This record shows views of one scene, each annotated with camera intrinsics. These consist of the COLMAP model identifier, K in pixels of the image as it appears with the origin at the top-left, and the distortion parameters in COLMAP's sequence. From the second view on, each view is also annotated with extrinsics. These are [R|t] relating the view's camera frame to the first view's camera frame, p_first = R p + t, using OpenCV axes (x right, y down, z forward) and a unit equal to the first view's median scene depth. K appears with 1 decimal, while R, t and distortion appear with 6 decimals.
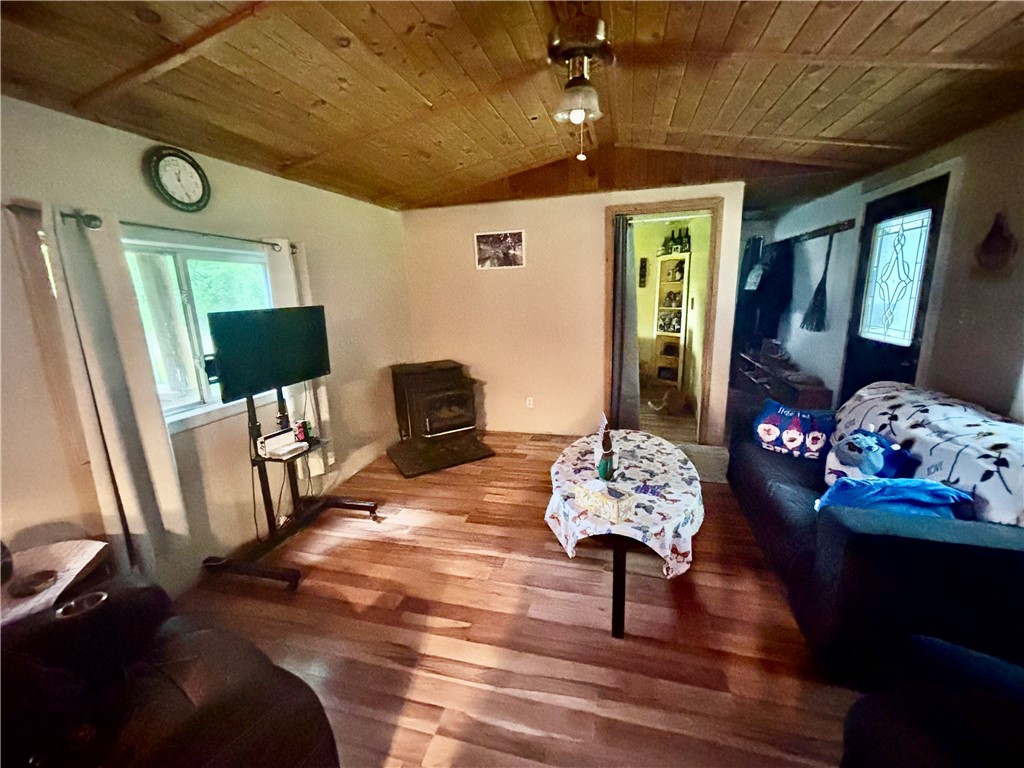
lens RADIAL K [[413.4, 0, 515.5], [0, 413.4, 384.0], [0, 0, 1]] dist [0.002181, -0.001793]
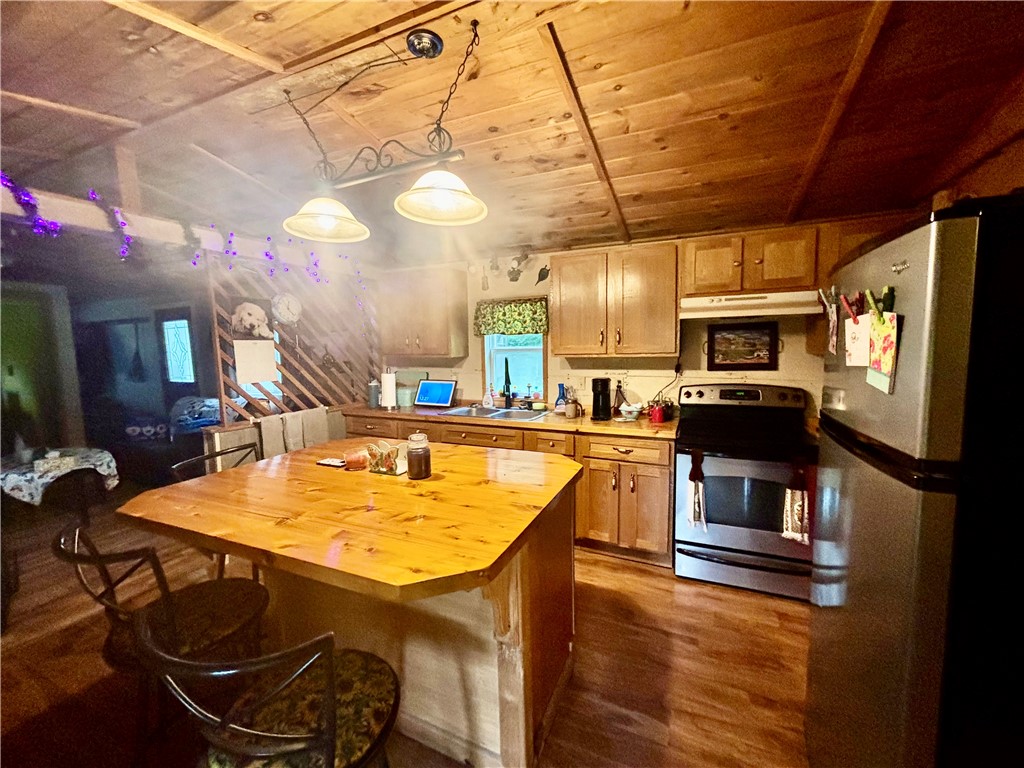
lens RADIAL K [[413.4, 0, 517.6], [0, 413.4, 383.3], [0, 0, 1]] dist [0.002181, -0.001793]
pose [[0.164968, -0.063723, 0.984238, -0.673221], [0.237693, 0.971067, 0.023030, 0.206483], [-0.957229, 0.230148, 0.175341, -0.747340]]
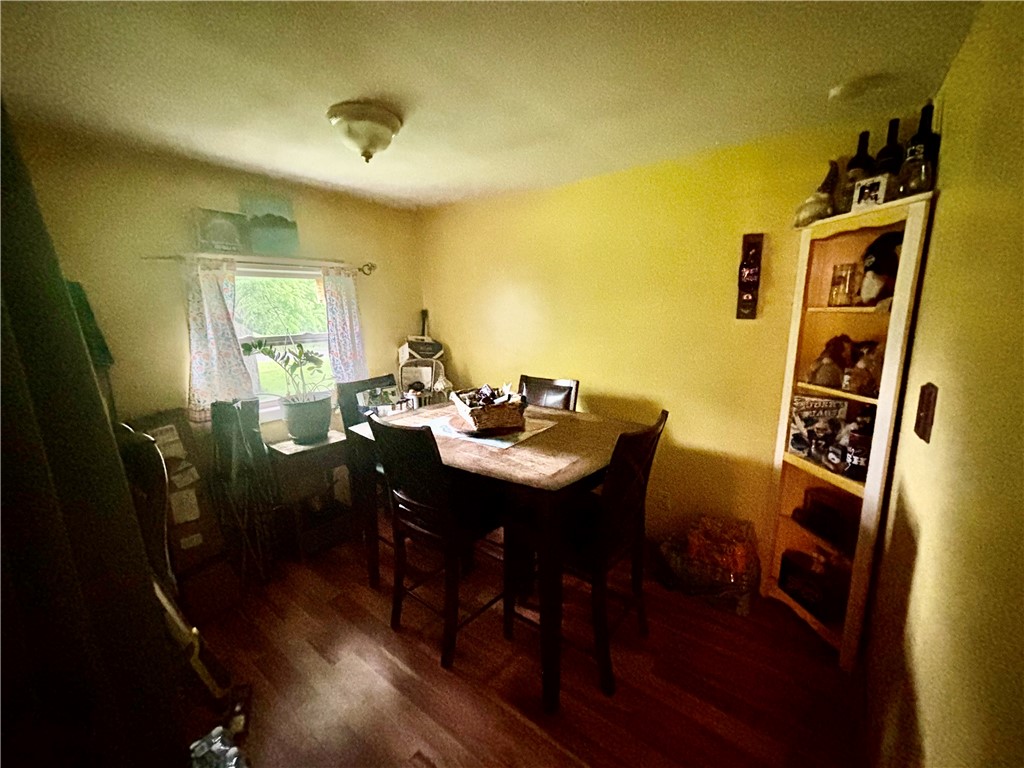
lens RADIAL K [[413.4, 0, 515.0], [0, 413.4, 382.3], [0, 0, 1]] dist [0.002181, -0.001793]
pose [[0.924705, 0.092064, -0.369384, 0.277114], [-0.104405, 0.994443, -0.013513, -0.165969], [0.366088, 0.051061, 0.929178, 0.648084]]
